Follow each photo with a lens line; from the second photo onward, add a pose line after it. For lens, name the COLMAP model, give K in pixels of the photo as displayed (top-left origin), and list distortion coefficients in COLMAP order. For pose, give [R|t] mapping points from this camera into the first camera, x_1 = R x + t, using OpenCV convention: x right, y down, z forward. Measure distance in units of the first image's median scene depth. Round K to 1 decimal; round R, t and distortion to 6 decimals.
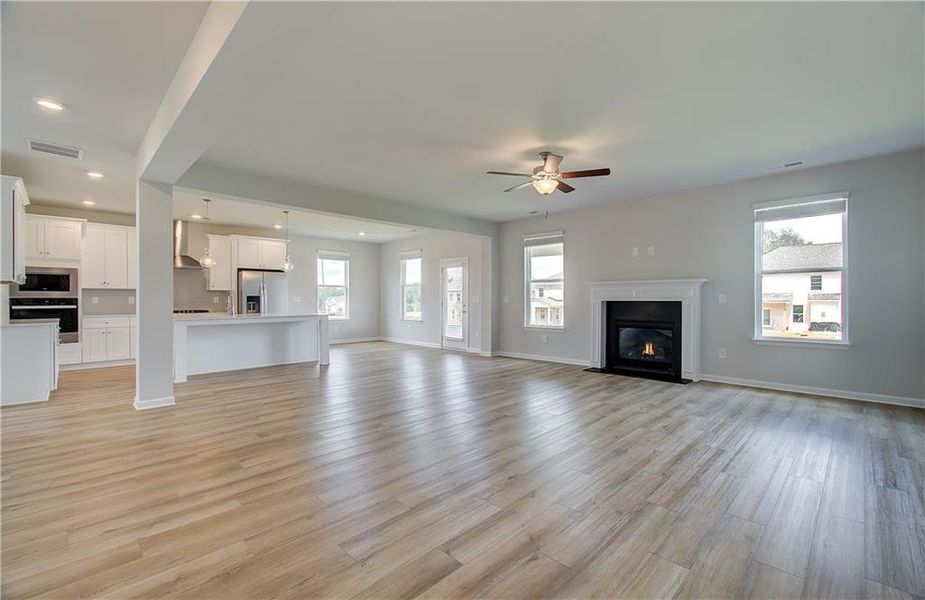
lens RADIAL K [[401.5, 0, 456.6], [0, 401.5, 295.1], [0, 0, 1]] dist [0.002159, 0.001113]
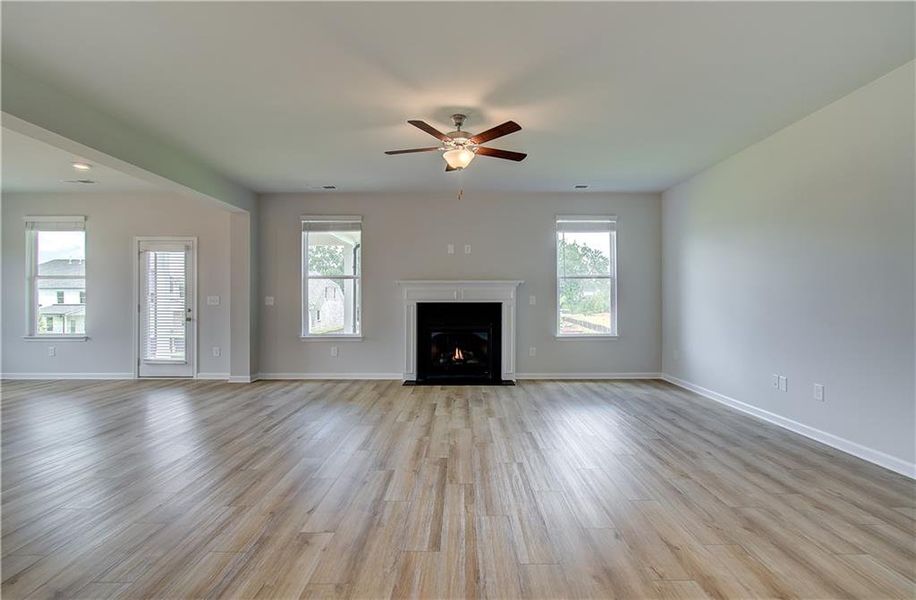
lens RADIAL K [[451.5, 0, 459.0], [0, 451.5, 290.8], [0, 0, 1]] dist [-0.009833, 0.001153]
pose [[0.701046, 0.016059, 0.712935, -0.256130], [-0.007207, 0.999855, -0.015435, 0.003542], [-0.713079, 0.005683, 0.701060, 0.234355]]
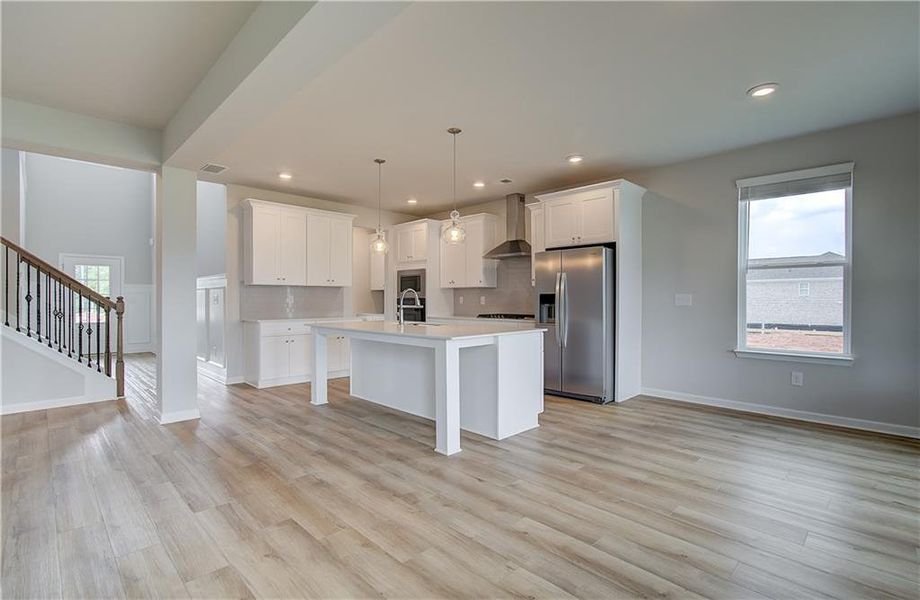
lens RADIAL K [[432.6, 0, 459.6], [0, 432.6, 299.8], [0, 0, 1]] dist [-0.003905, 0.000513]
pose [[0.020728, 0.003204, -0.999780, 0.138475], [0.008995, 0.999954, 0.003391, 0.008972], [0.999745, -0.009064, 0.020698, 1.054192]]
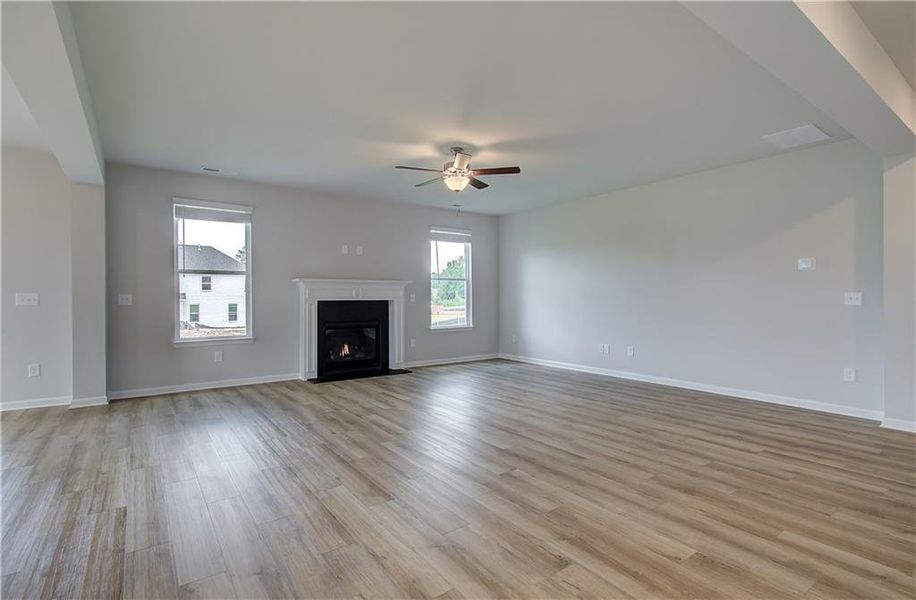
lens RADIAL K [[451.5, 0, 462.9], [0, 451.5, 295.9], [0, 0, 1]] dist [-0.009833, 0.001153]
pose [[0.133410, 0.004338, 0.991051, -0.533936], [-0.007818, 0.999964, -0.003325, 0.004539], [-0.991030, -0.007304, 0.133439, 0.521183]]
